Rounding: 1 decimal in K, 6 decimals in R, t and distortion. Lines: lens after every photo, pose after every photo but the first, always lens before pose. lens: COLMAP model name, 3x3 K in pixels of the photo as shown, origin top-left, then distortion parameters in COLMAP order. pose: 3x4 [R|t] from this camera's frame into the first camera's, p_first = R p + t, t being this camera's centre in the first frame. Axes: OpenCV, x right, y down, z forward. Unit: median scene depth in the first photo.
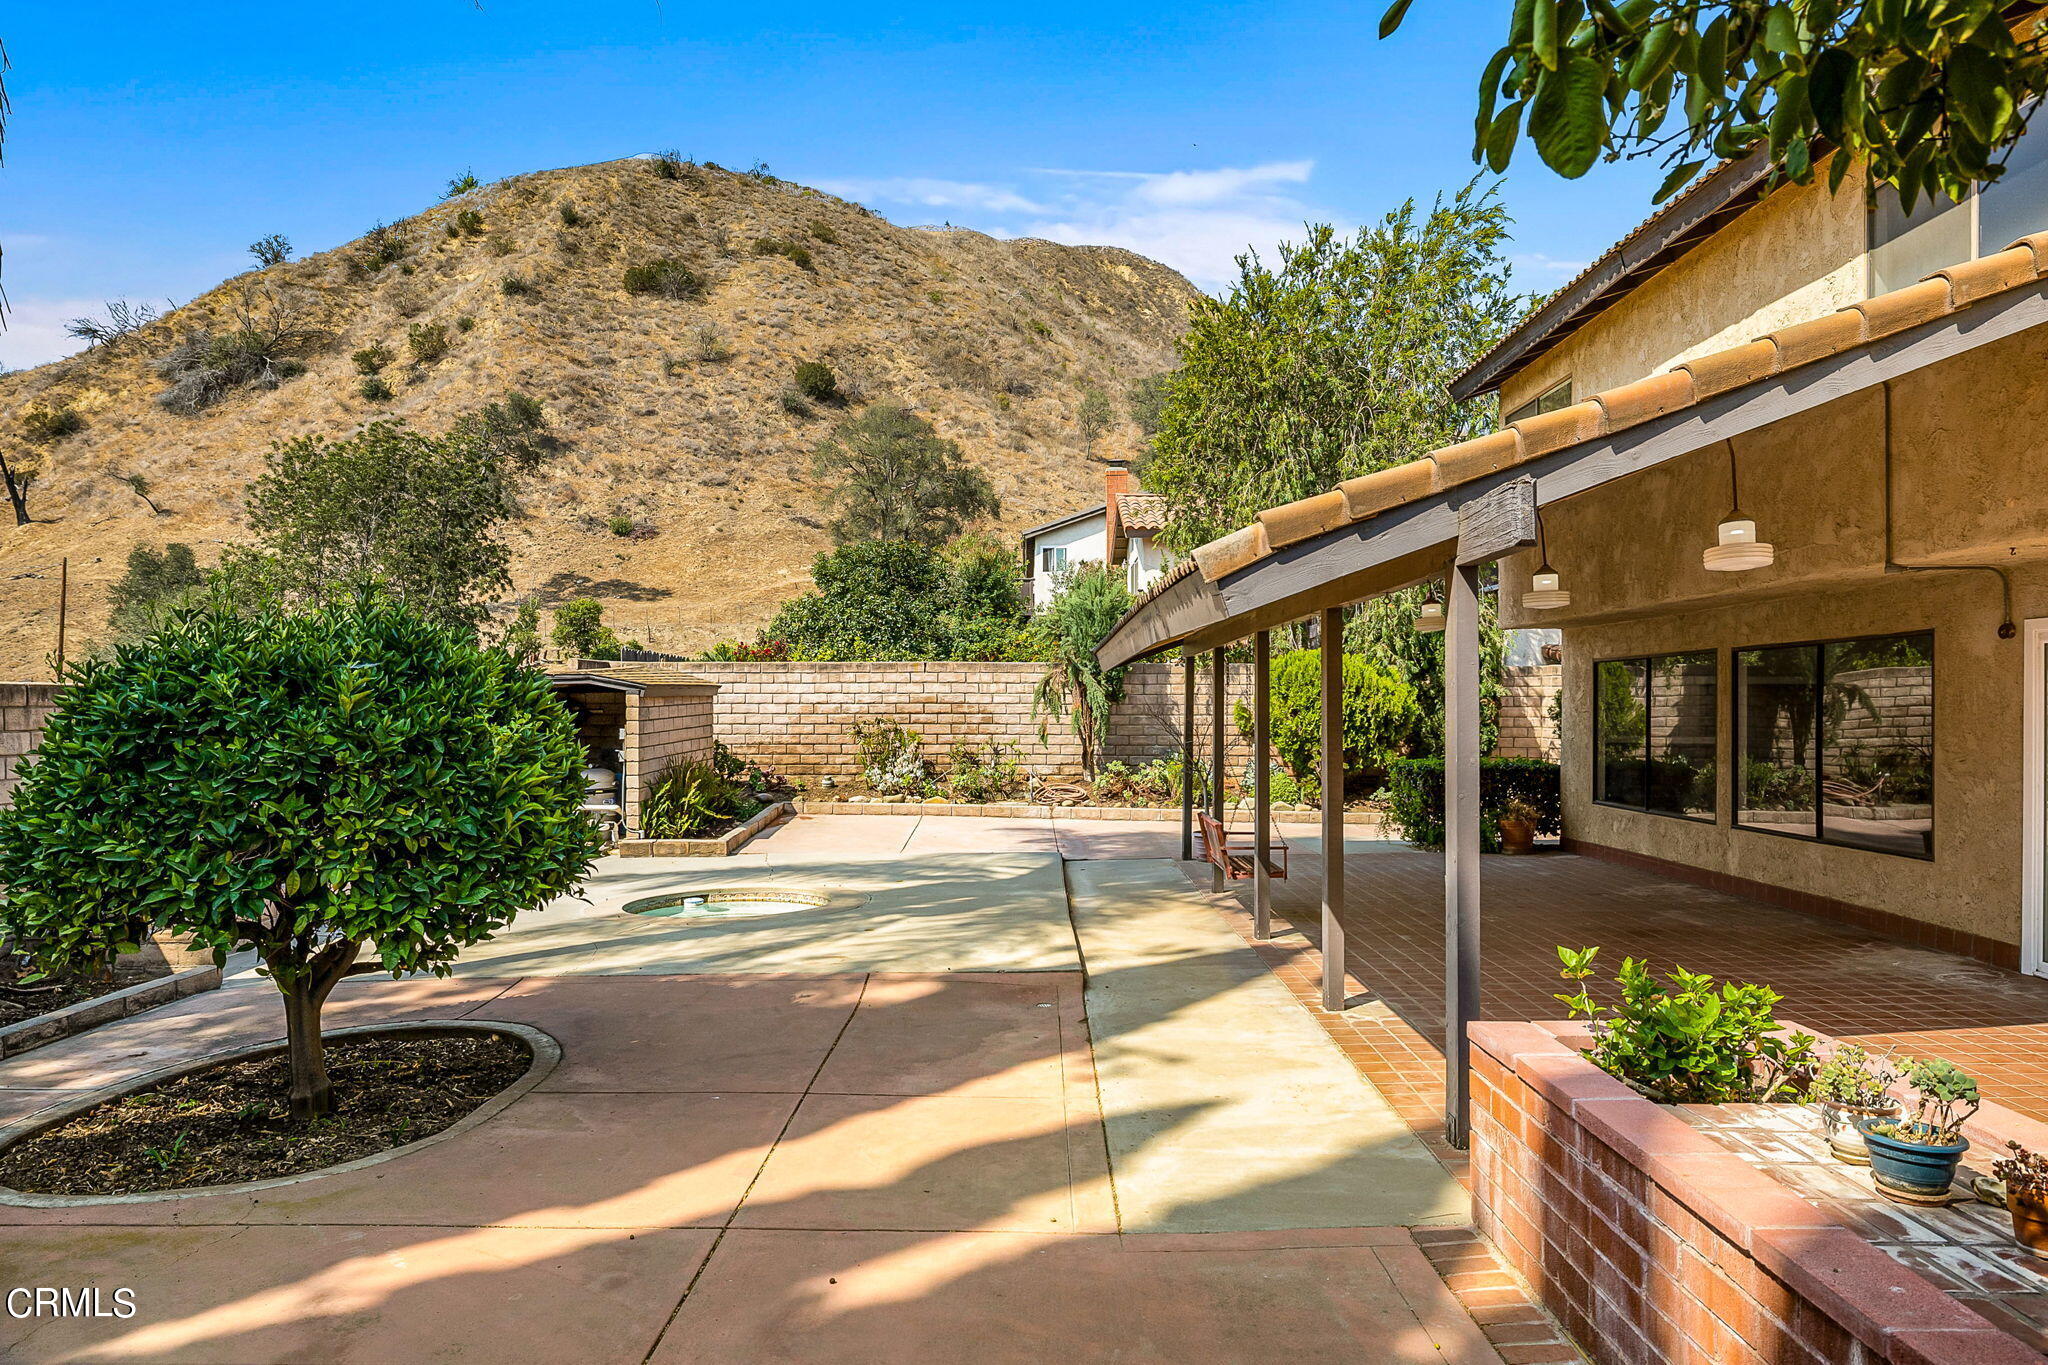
lens RADIAL K [[1262.3, 0, 1021.6], [0, 1262.3, 701.9], [0, 0, 1]] dist [0.004249, -0.000879]
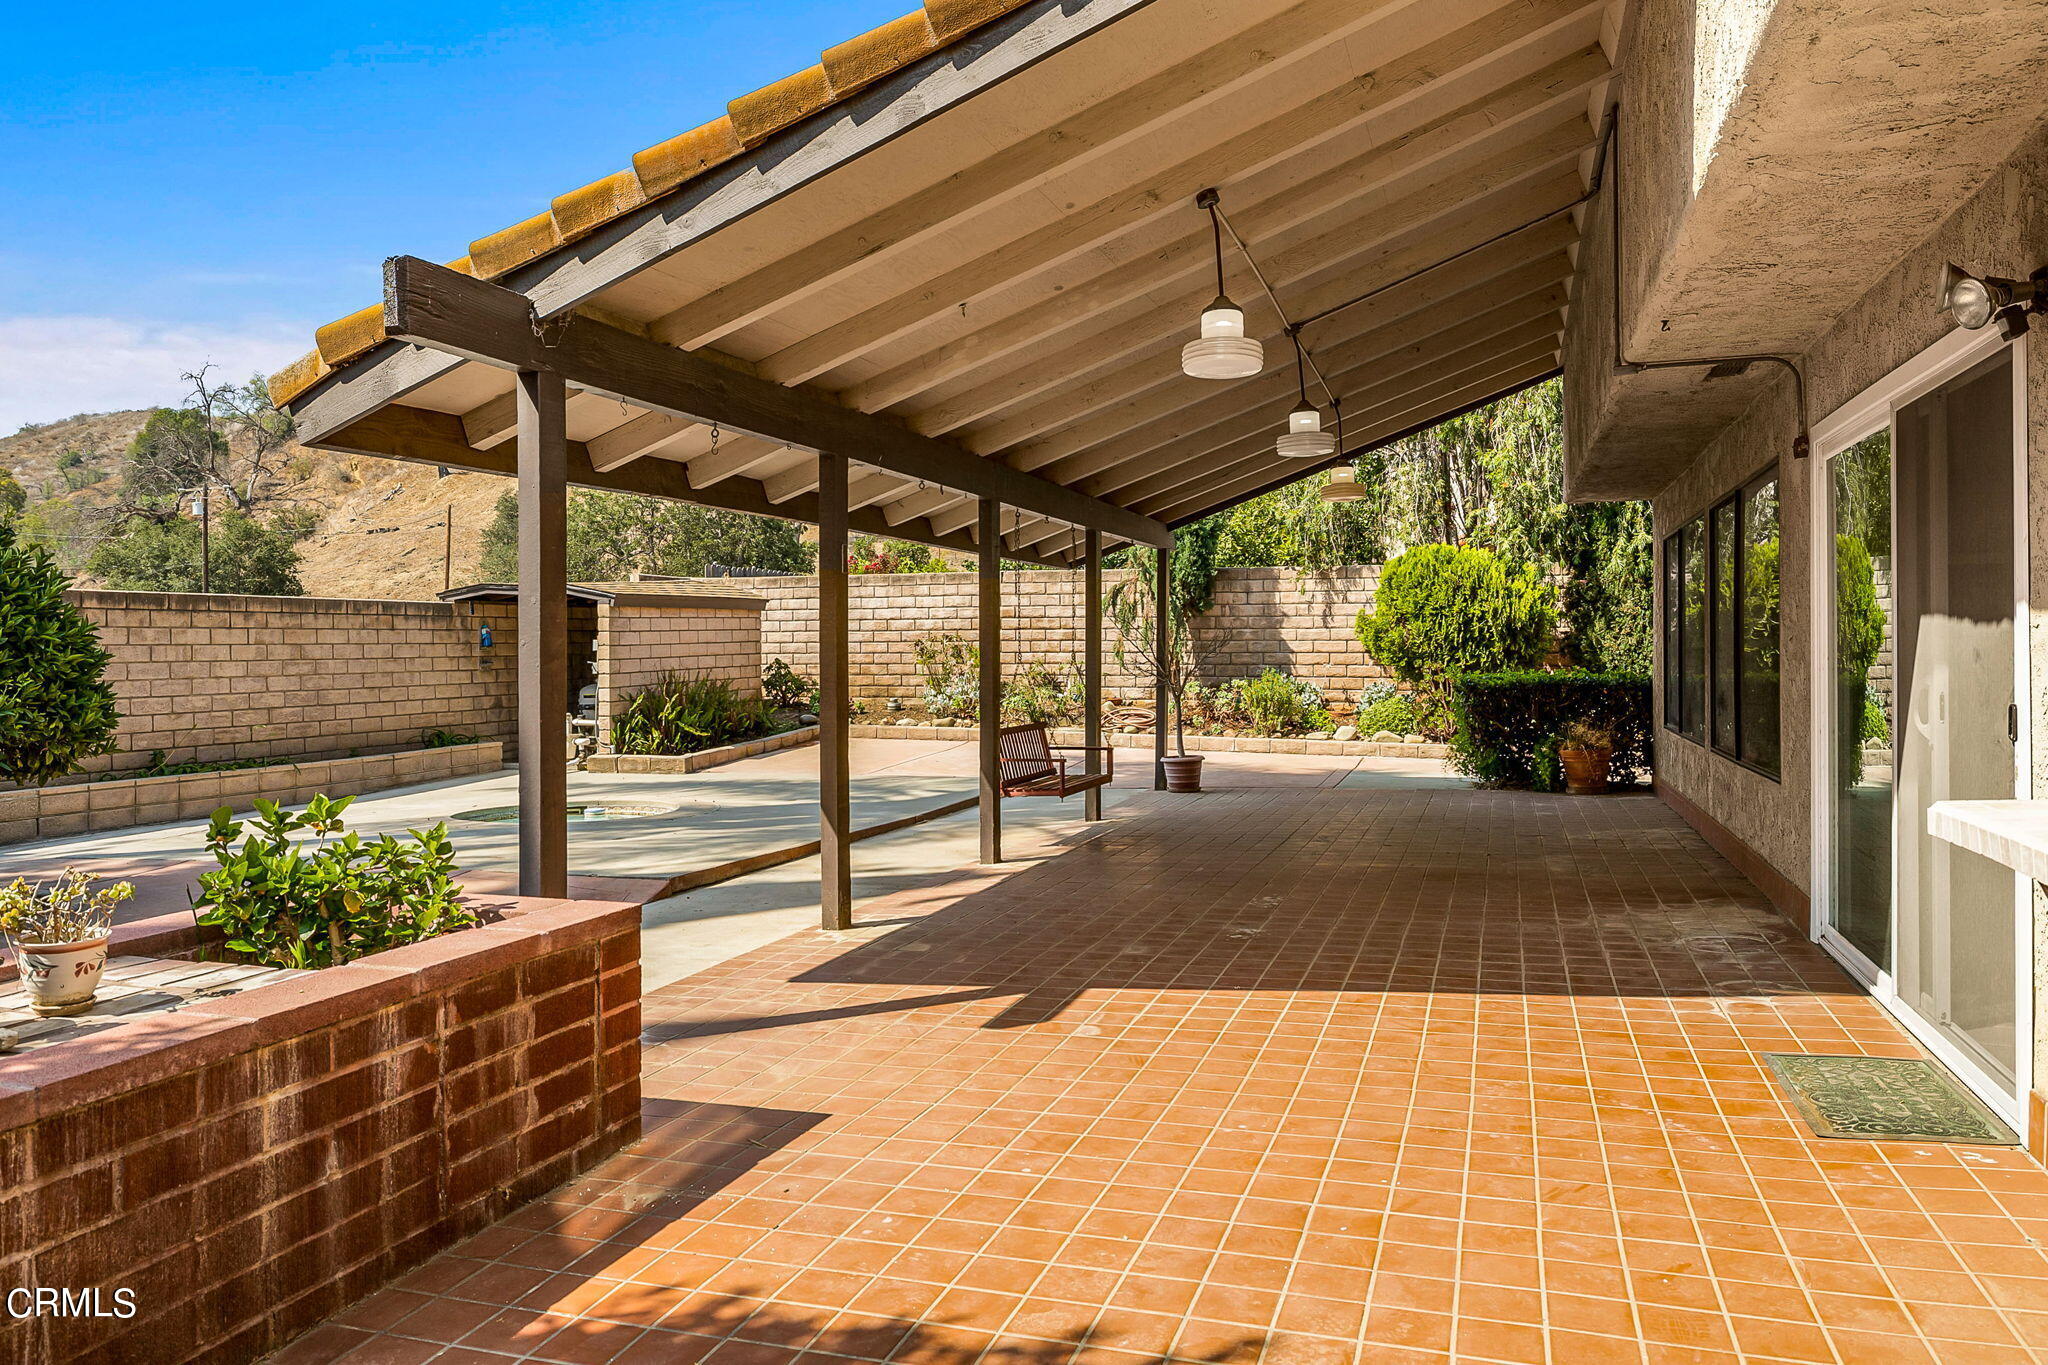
lens RADIAL K [[1421.7, 0, 1007.5], [0, 1421.7, 639.1], [0, 0, 1]] dist [0.002408, 0.000050]
pose [[0.949421, -0.006720, -0.313935, 0.261814], [0.005965, 0.999977, -0.003366, 0.021168], [0.313950, 0.001324, 0.949439, 0.052331]]
